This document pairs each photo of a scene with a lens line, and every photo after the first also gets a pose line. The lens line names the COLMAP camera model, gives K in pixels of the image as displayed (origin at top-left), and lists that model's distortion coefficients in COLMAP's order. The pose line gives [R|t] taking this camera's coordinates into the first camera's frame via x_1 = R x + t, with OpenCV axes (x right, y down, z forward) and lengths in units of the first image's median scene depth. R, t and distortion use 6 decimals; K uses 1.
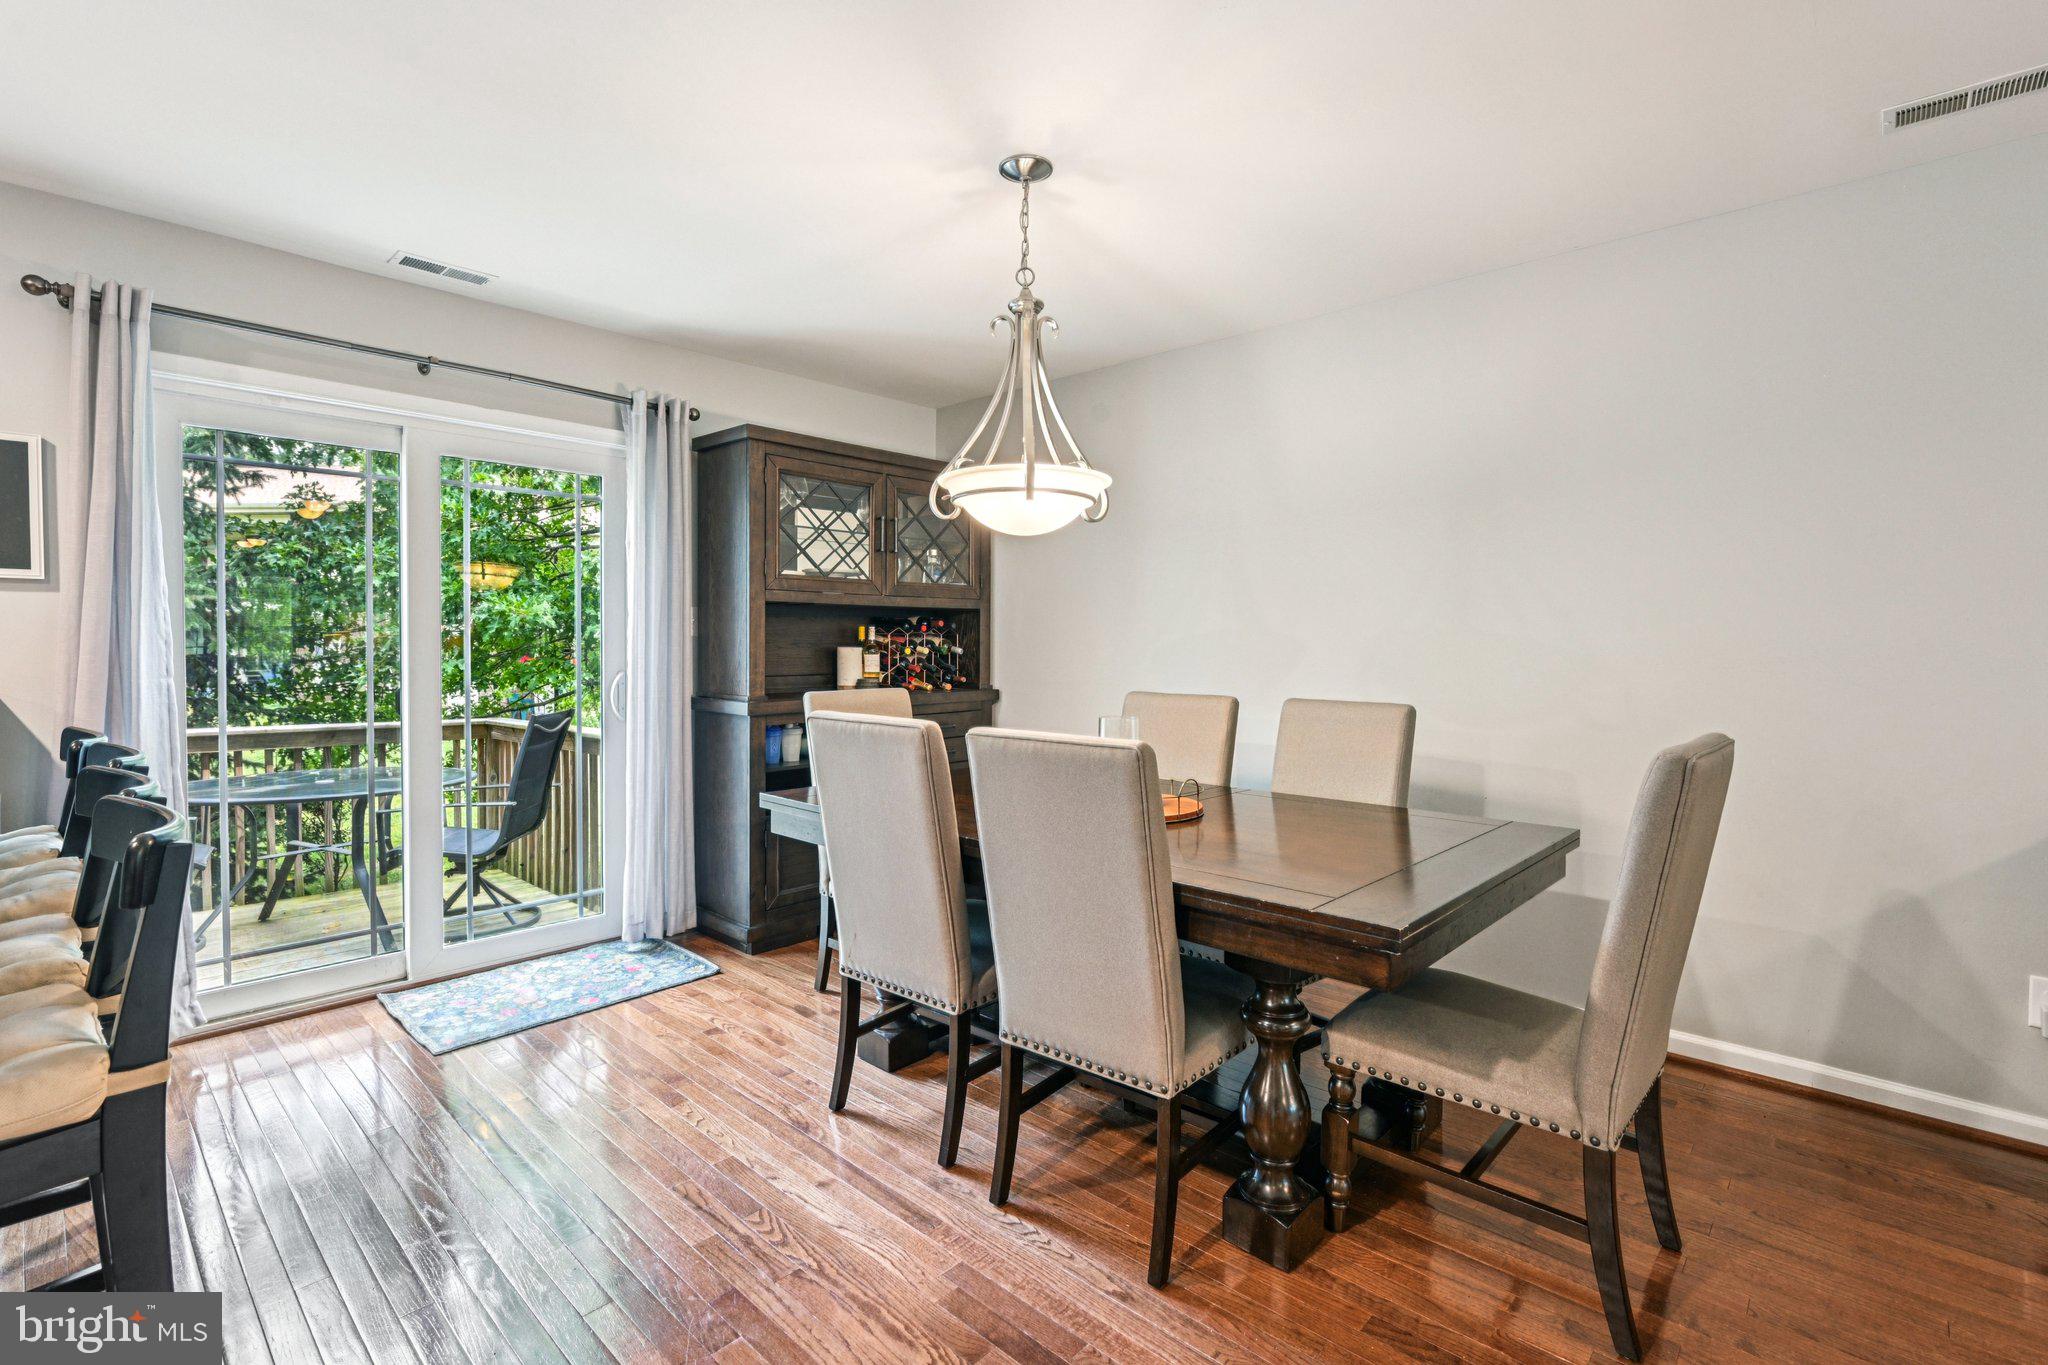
lens RADIAL K [[935.2, 0, 1024.0], [0, 935.2, 682.5], [0, 0, 1]] dist [-0.000202, -0.000384]
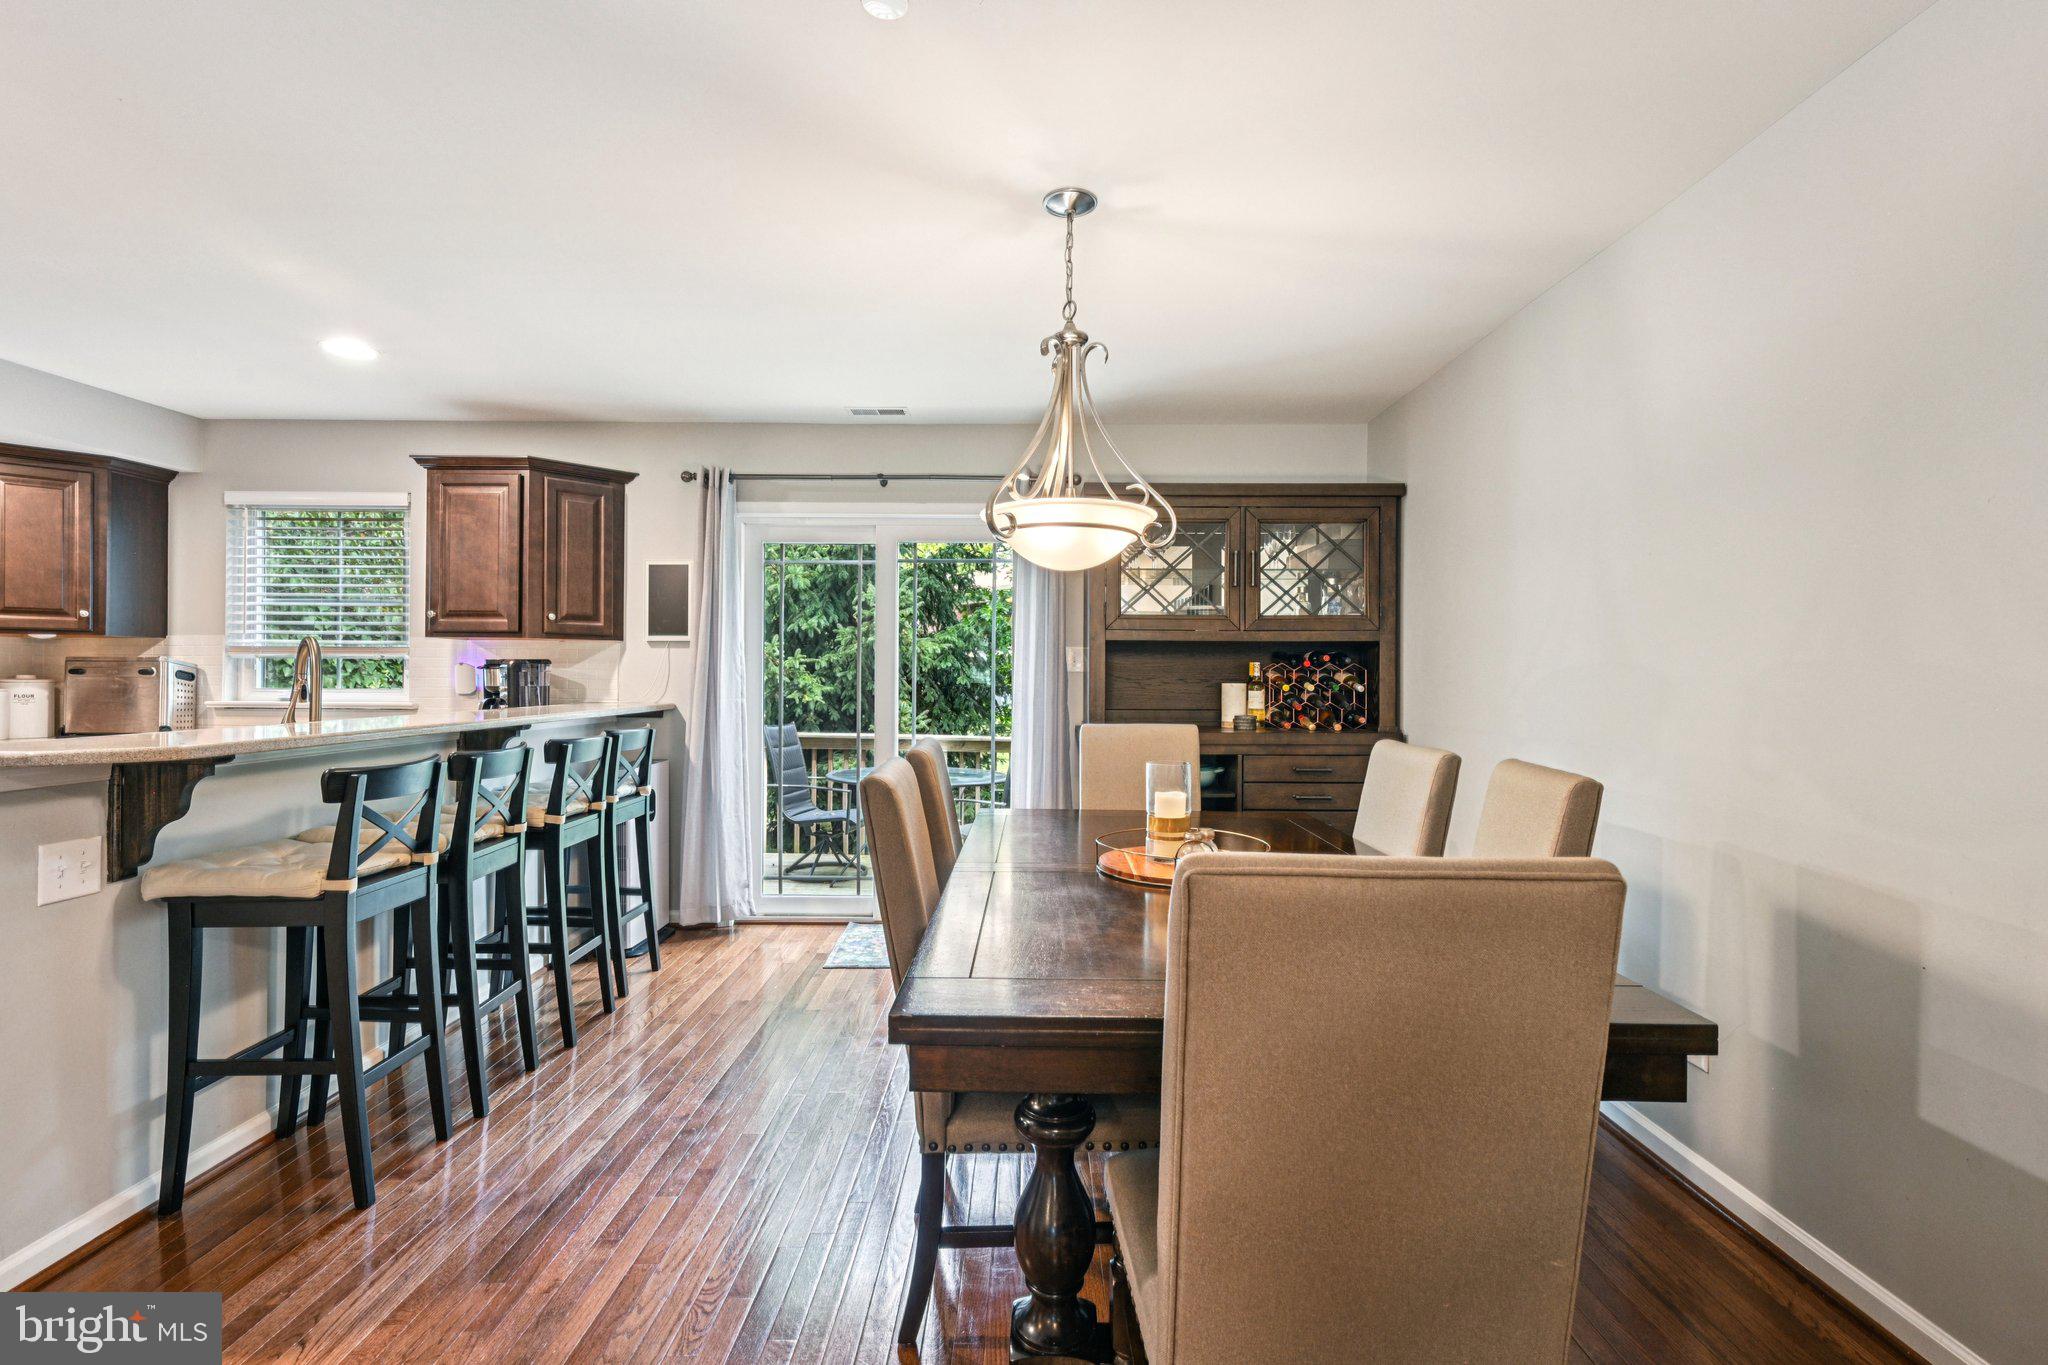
lens RADIAL K [[909.1, 0, 1019.7], [0, 909.1, 690.0], [0, 0, 1]] dist [0.000723, 0.000032]
pose [[0.674732, 0.012914, -0.737950, 0.522858], [-0.034792, 0.999292, -0.014324, -0.011788], [0.737242, 0.035339, 0.674703, 0.246418]]
